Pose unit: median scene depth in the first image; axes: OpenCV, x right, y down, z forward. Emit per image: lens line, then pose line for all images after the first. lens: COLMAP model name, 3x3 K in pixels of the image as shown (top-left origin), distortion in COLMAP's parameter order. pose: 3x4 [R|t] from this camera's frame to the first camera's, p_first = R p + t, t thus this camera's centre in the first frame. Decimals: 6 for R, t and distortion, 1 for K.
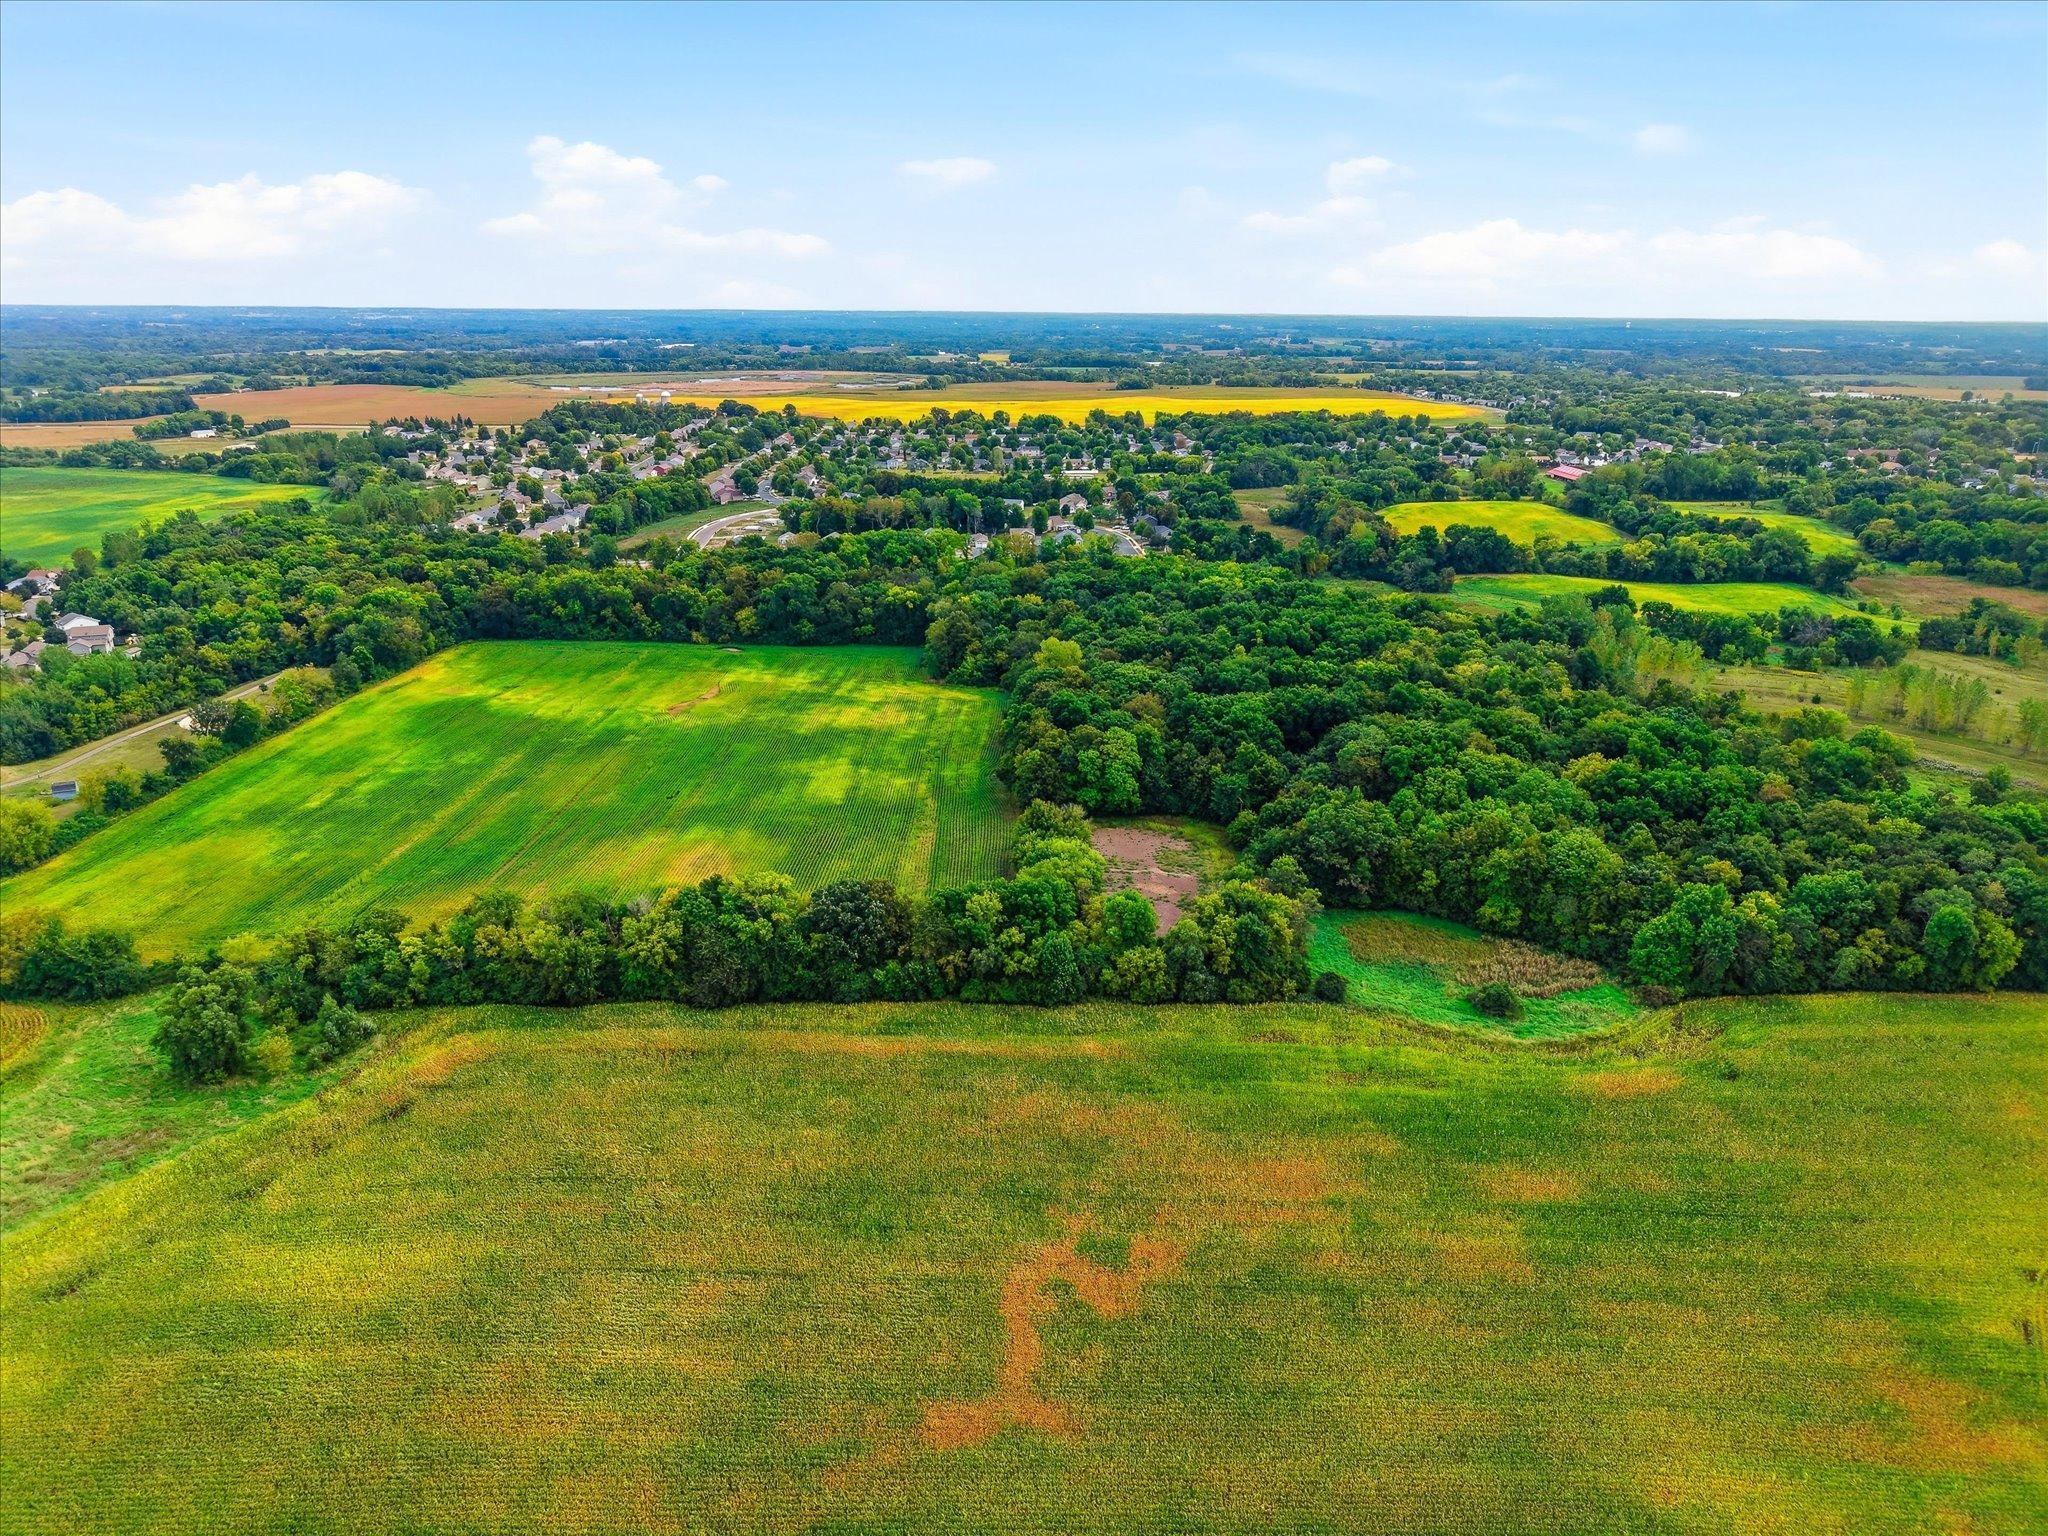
lens RADIAL K [[1410.9, 0, 1024.0], [0, 1410.9, 768.0], [0, 0, 1]] dist [0.053990, -0.000014]
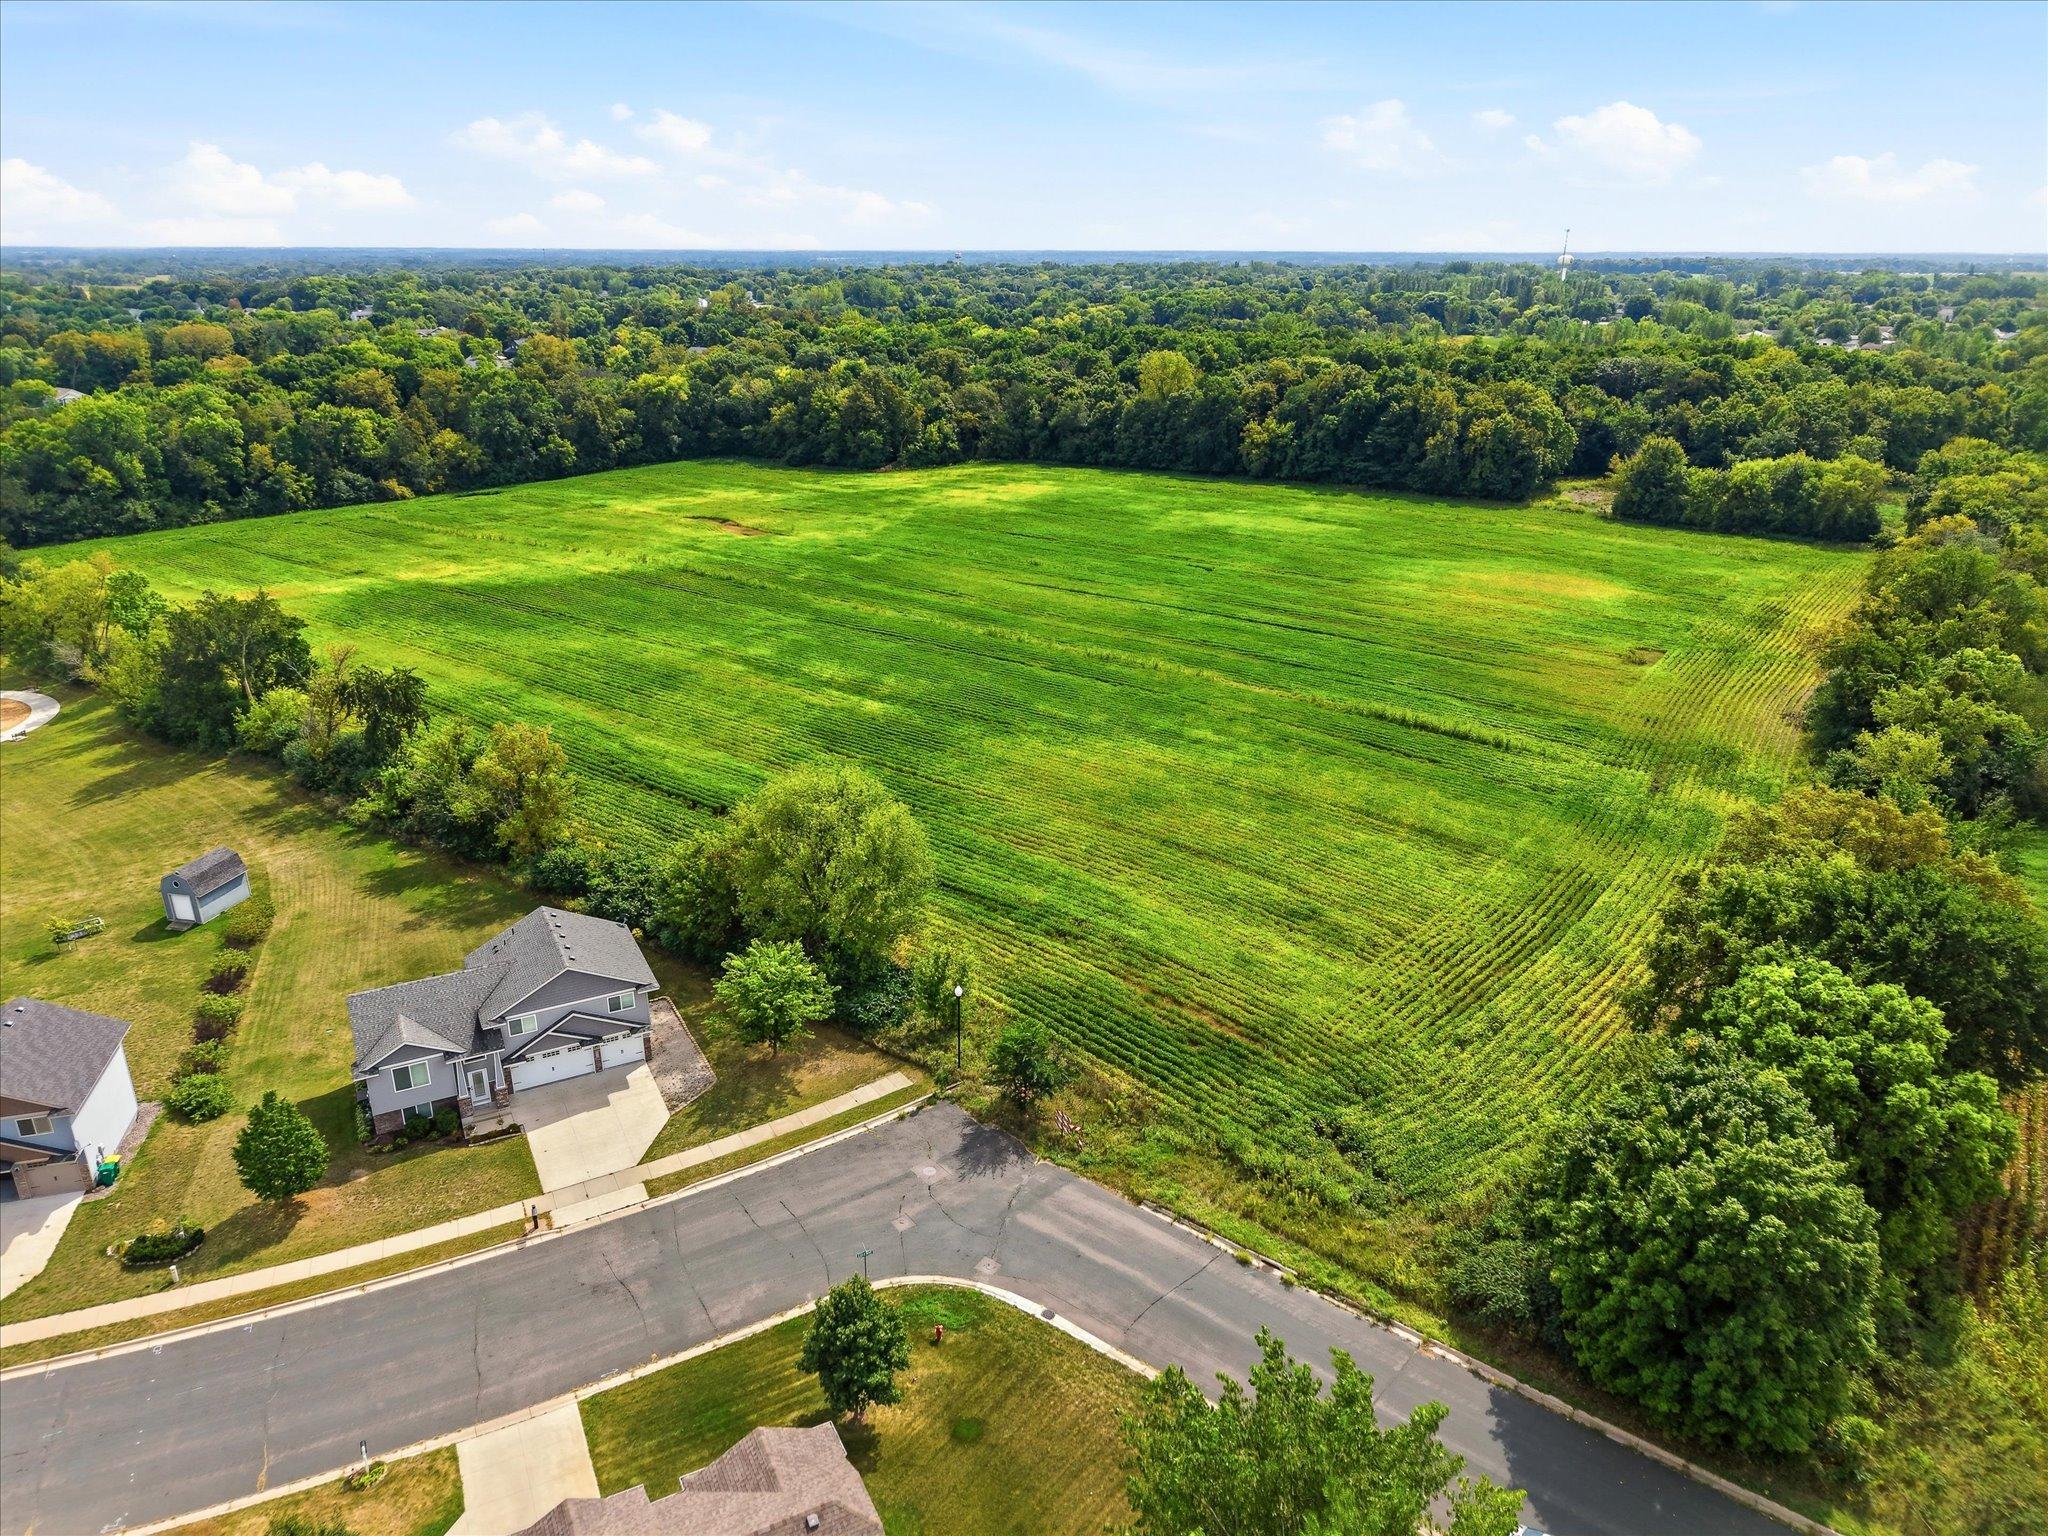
lens RADIAL K [[1371.8, 0, 1024.0], [0, 1371.8, 768.0], [0, 0, 1]] dist [0.030869, -0.031864]
pose [[0.618367, -0.285245, 0.732296, -0.762675], [0.247409, 0.955084, 0.163108, -0.014893], [-0.745930, 0.080316, 0.661164, 0.647987]]
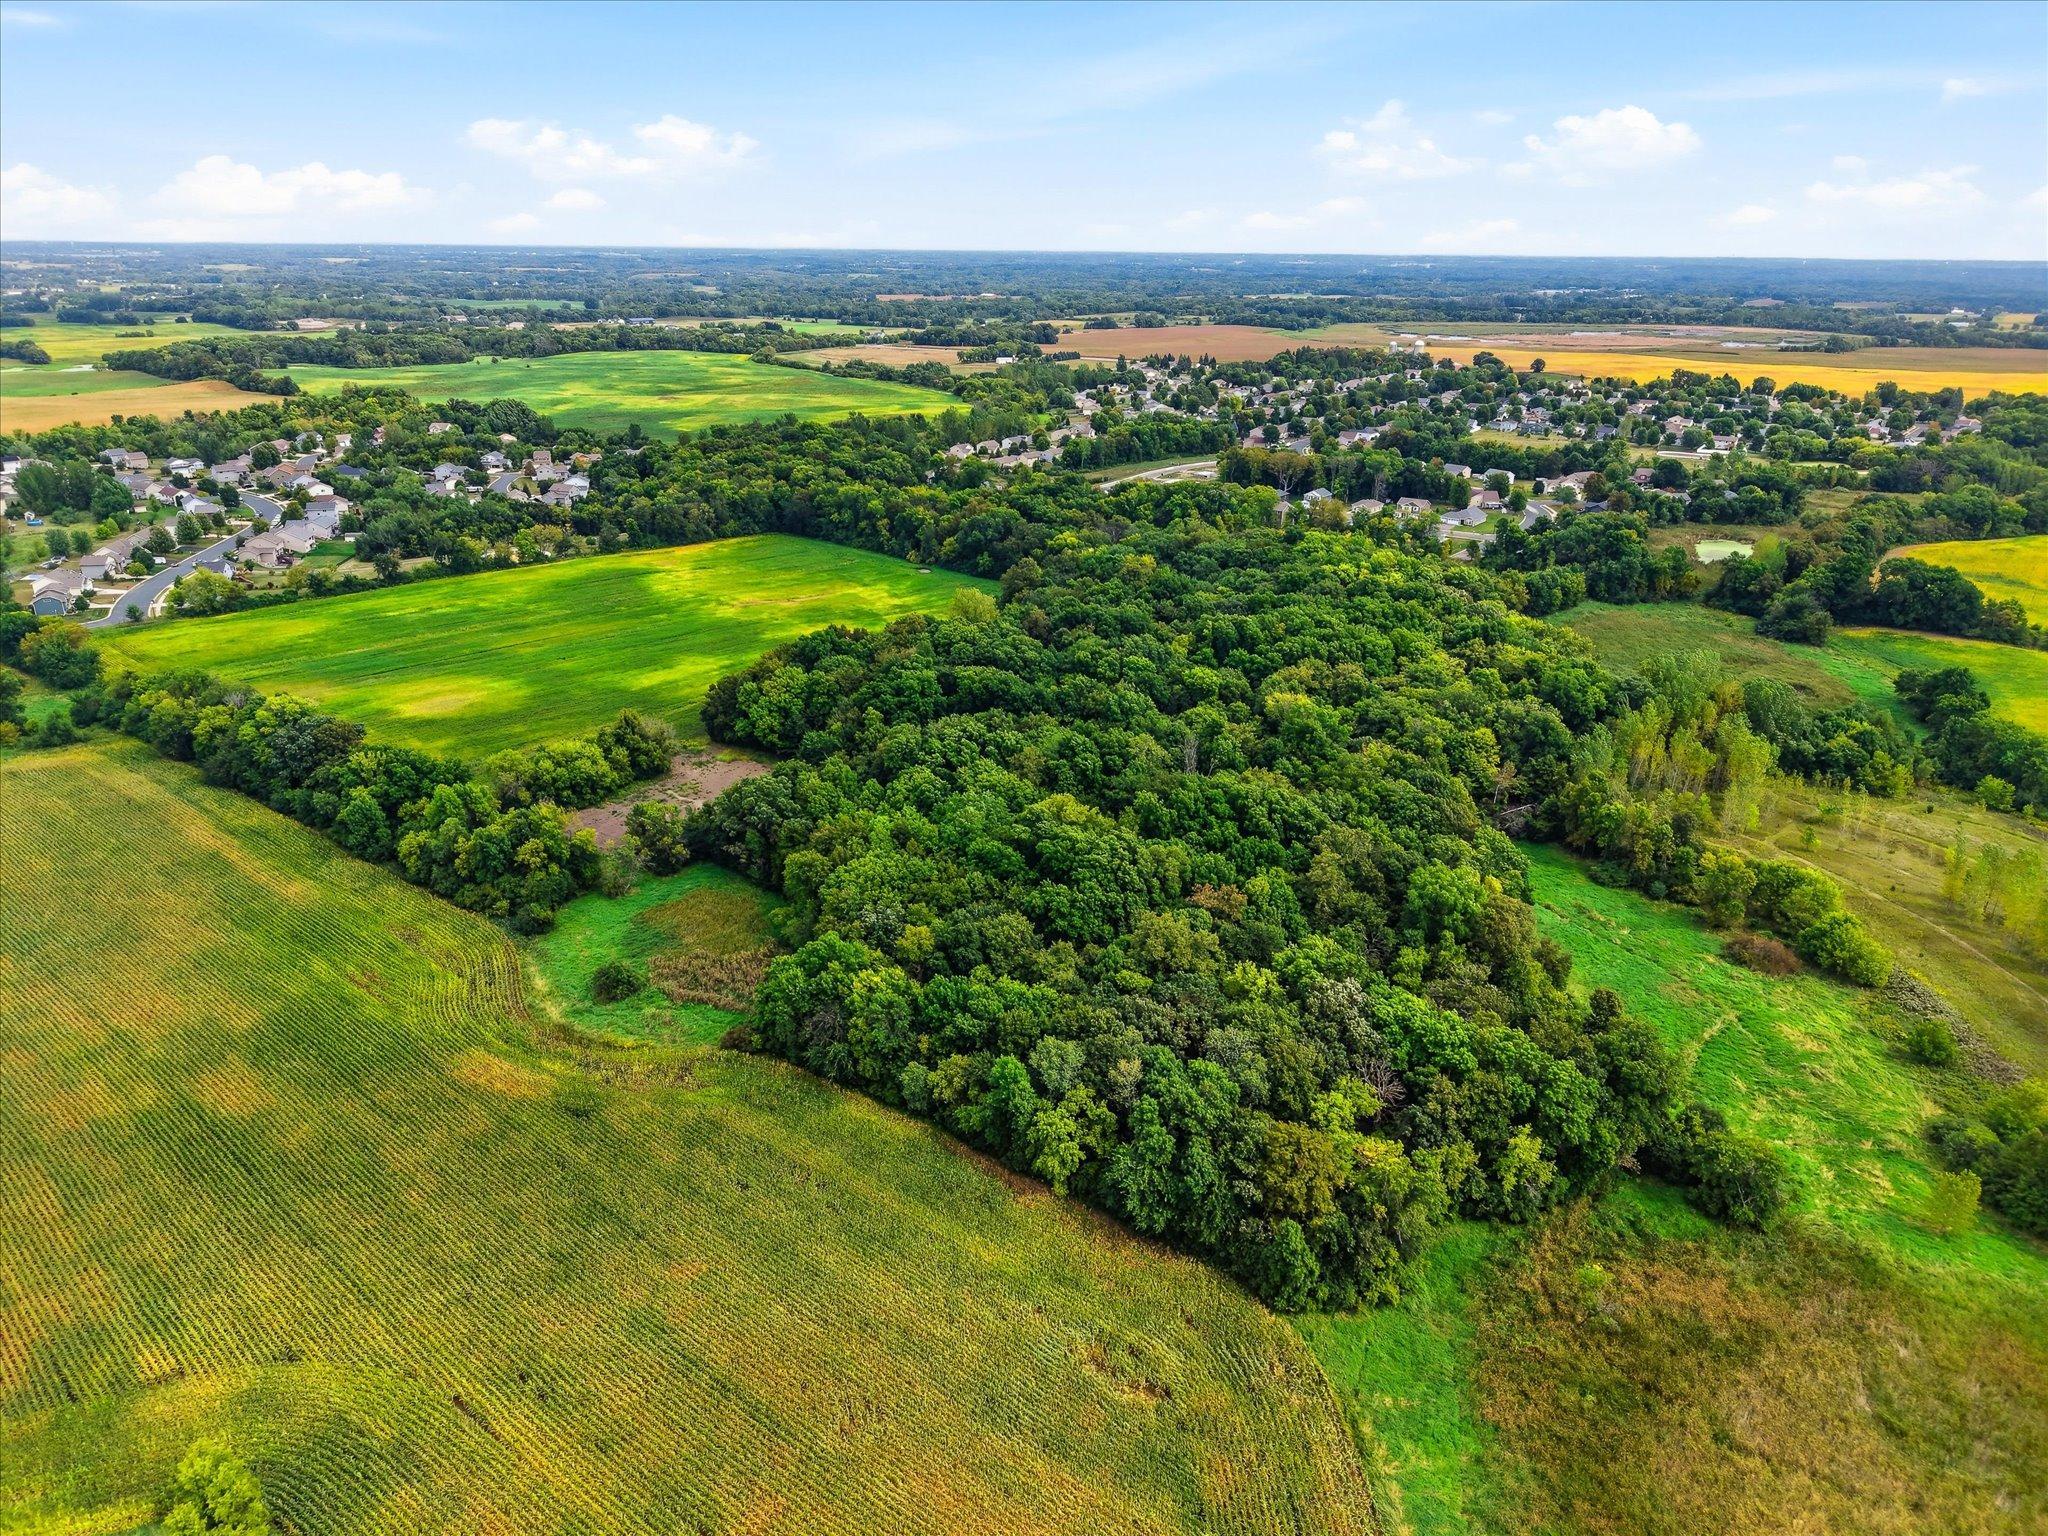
lens RADIAL K [[1371.8, 0, 1024.0], [0, 1371.8, 768.0], [0, 0, 1]] dist [0.030869, -0.031864]
pose [[0.760733, 0.233852, -0.605475, 0.772106], [-0.207516, 0.971508, 0.114497, -0.102897], [0.614999, 0.038544, 0.787586, 0.304804]]
